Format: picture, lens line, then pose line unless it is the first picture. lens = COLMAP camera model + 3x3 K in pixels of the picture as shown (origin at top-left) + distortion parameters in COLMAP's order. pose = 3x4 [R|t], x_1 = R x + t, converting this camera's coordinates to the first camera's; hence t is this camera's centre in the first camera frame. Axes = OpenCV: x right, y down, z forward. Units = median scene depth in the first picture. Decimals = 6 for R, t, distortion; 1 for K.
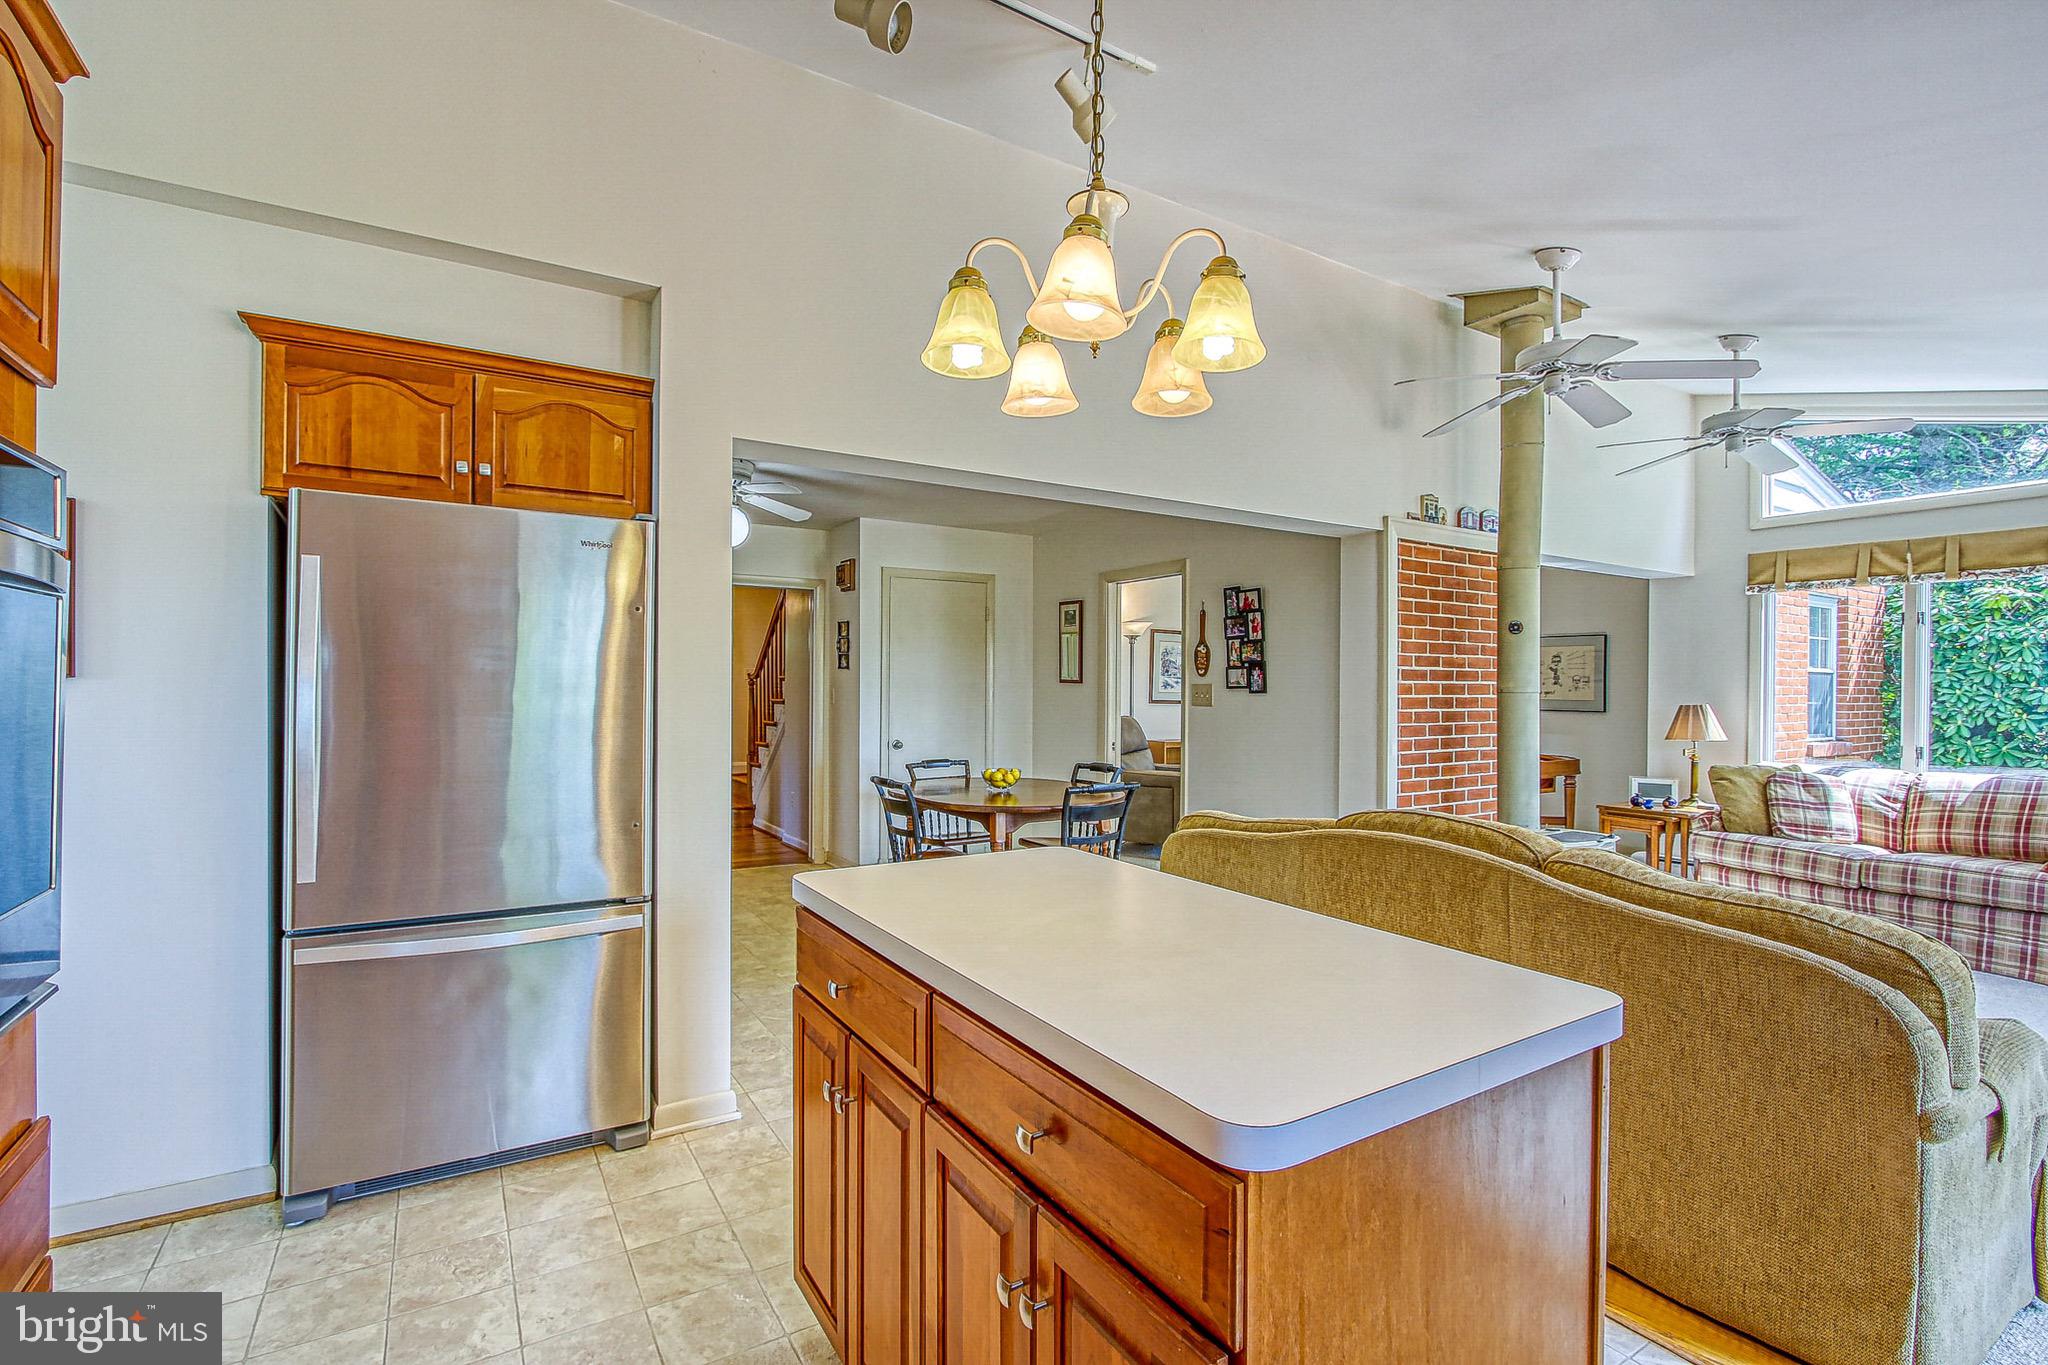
lens RADIAL K [[939.9, 0, 1025.7], [0, 939.9, 685.0], [0, 0, 1]] dist [-0.019699, 0.003358]
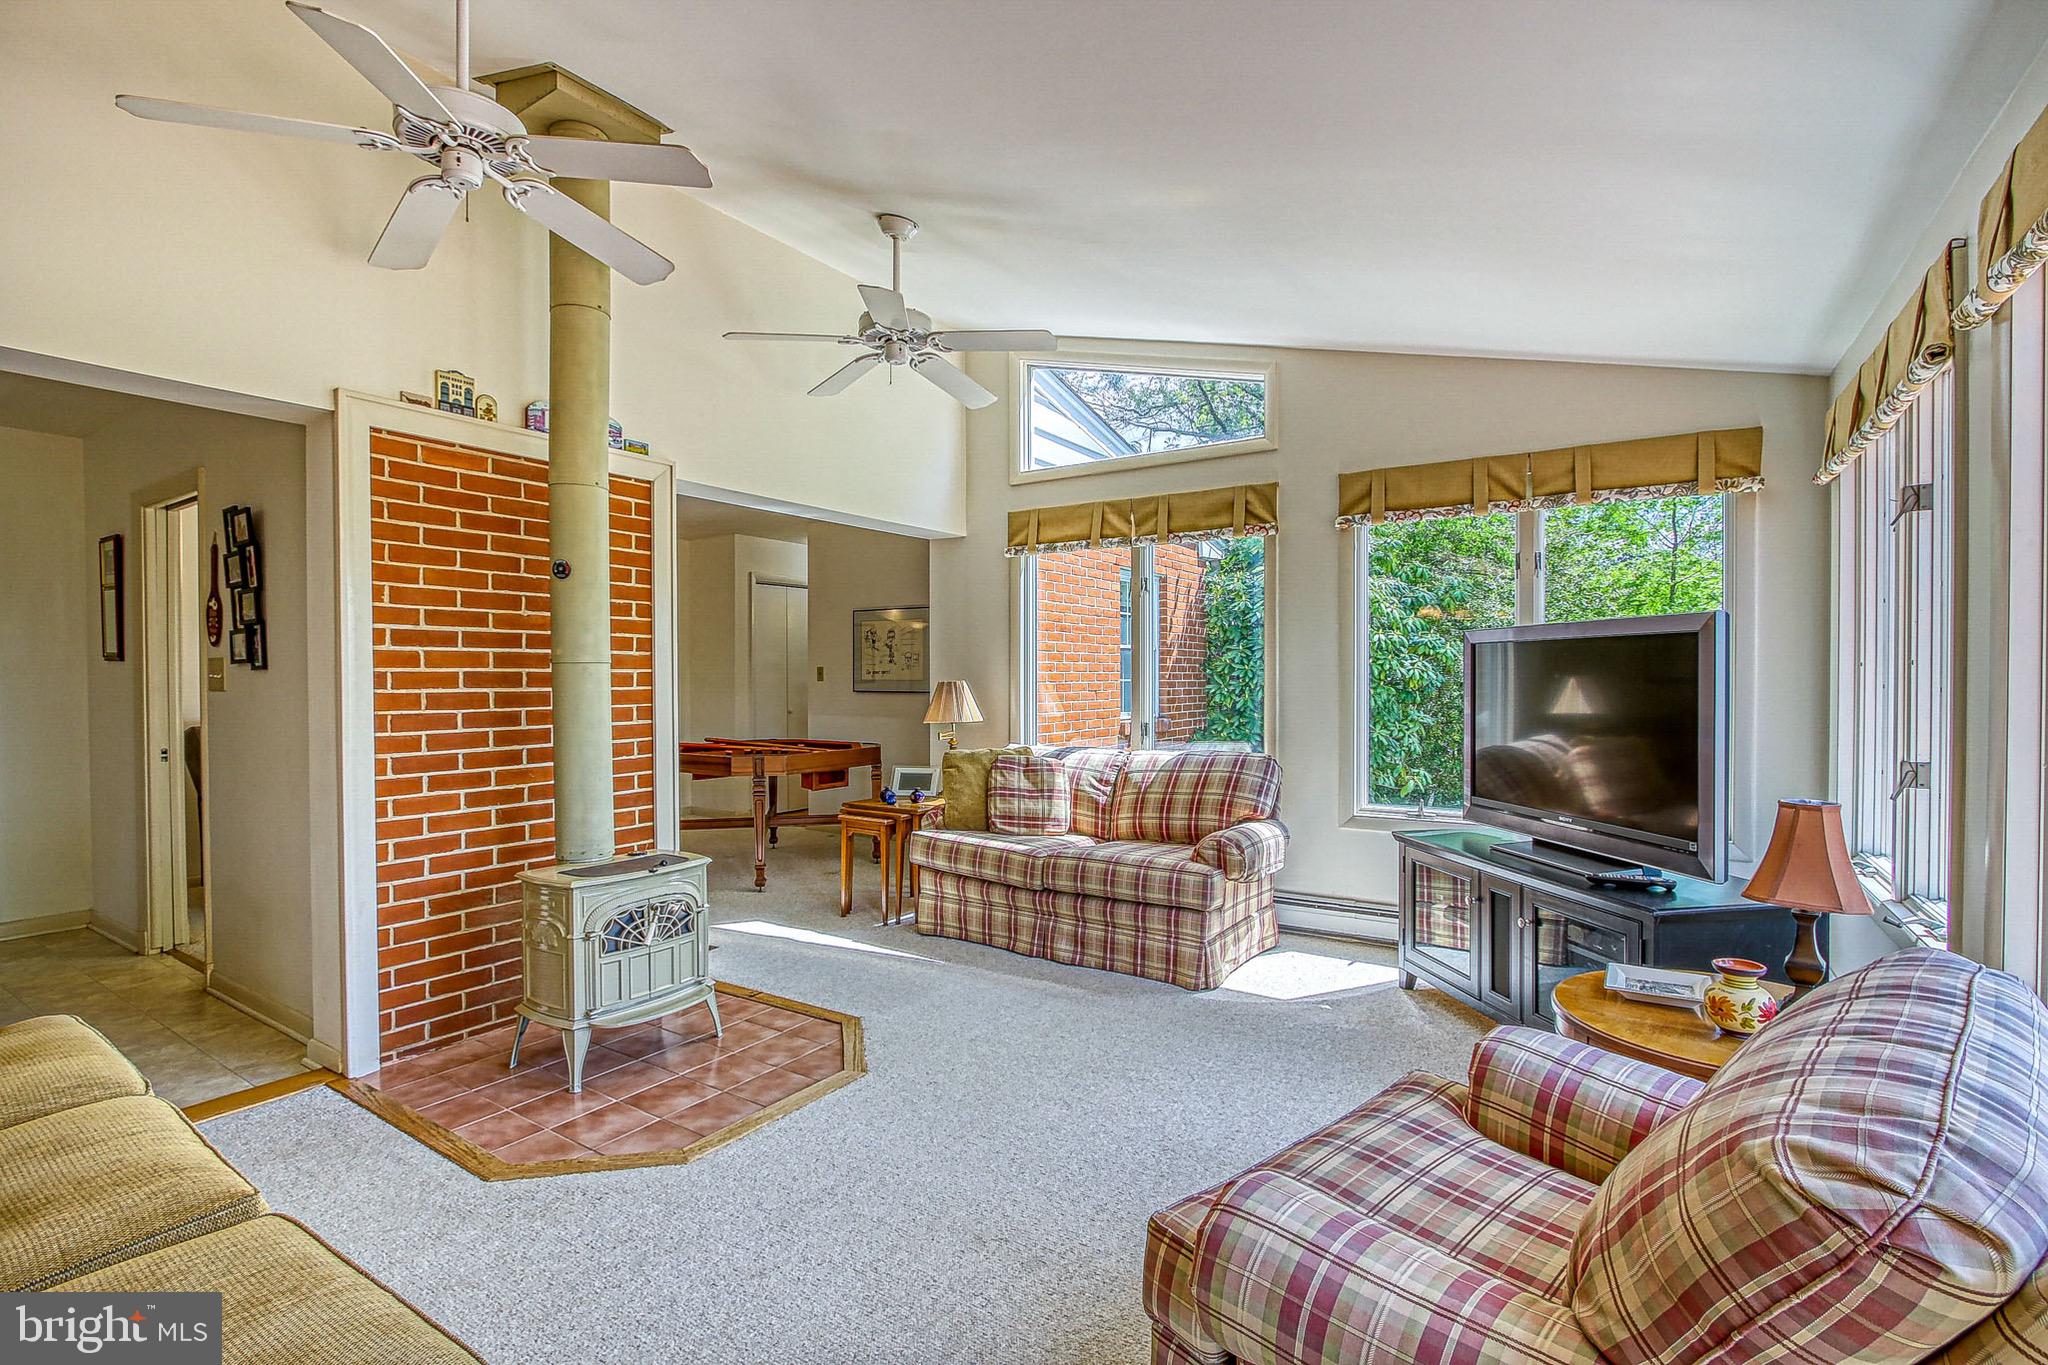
lens RADIAL K [[939.9, 0, 1037.6], [0, 939.9, 683.7], [0, 0, 1]] dist [-0.019699, 0.003358]
pose [[0.908025, -0.012074, 0.418743, 0.493619], [0.008505, 0.999910, 0.010389, 0.017313], [-0.418830, -0.005872, 0.908045, 0.195148]]
